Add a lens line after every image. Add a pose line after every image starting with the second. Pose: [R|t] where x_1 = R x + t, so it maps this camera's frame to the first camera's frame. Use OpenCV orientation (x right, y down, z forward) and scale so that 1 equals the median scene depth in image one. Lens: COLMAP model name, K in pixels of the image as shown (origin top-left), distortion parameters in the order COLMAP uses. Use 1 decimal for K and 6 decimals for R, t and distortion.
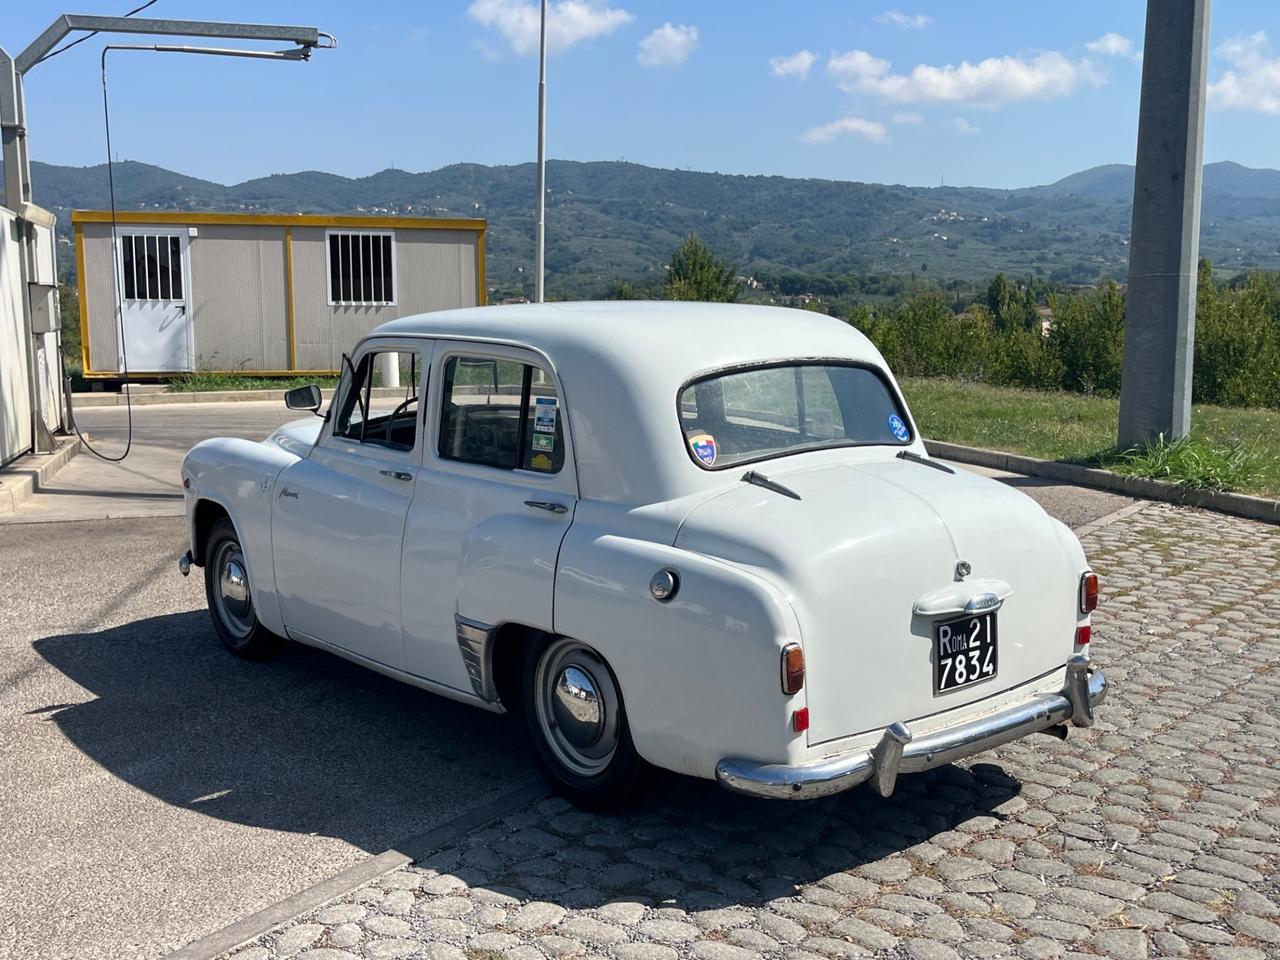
lens RADIAL K [[1417.7, 0, 618.1], [0, 1417.7, 486.3], [0, 0, 1]] dist [0.036679, 0.000000]
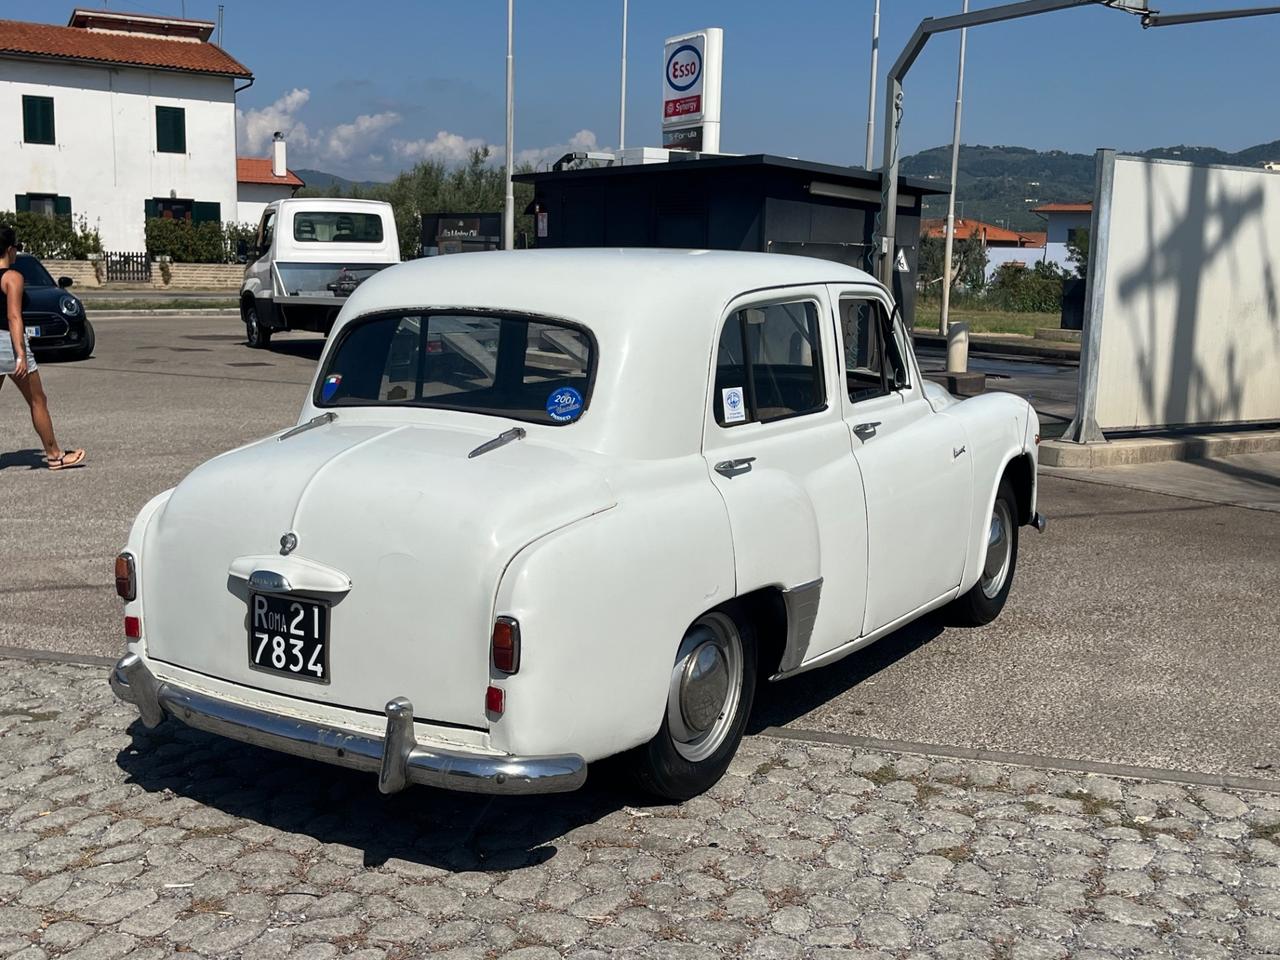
lens RADIAL K [[1417.7, 0, 639.6], [0, 1417.7, 490.4], [0, 0, 1]] dist [0.036679, 0.000000]
pose [[0.306126, 0.161421, -0.938206, 1.020483], [-0.145325, 0.981893, 0.121519, -0.101747], [0.940833, 0.099145, 0.324041, 0.822165]]
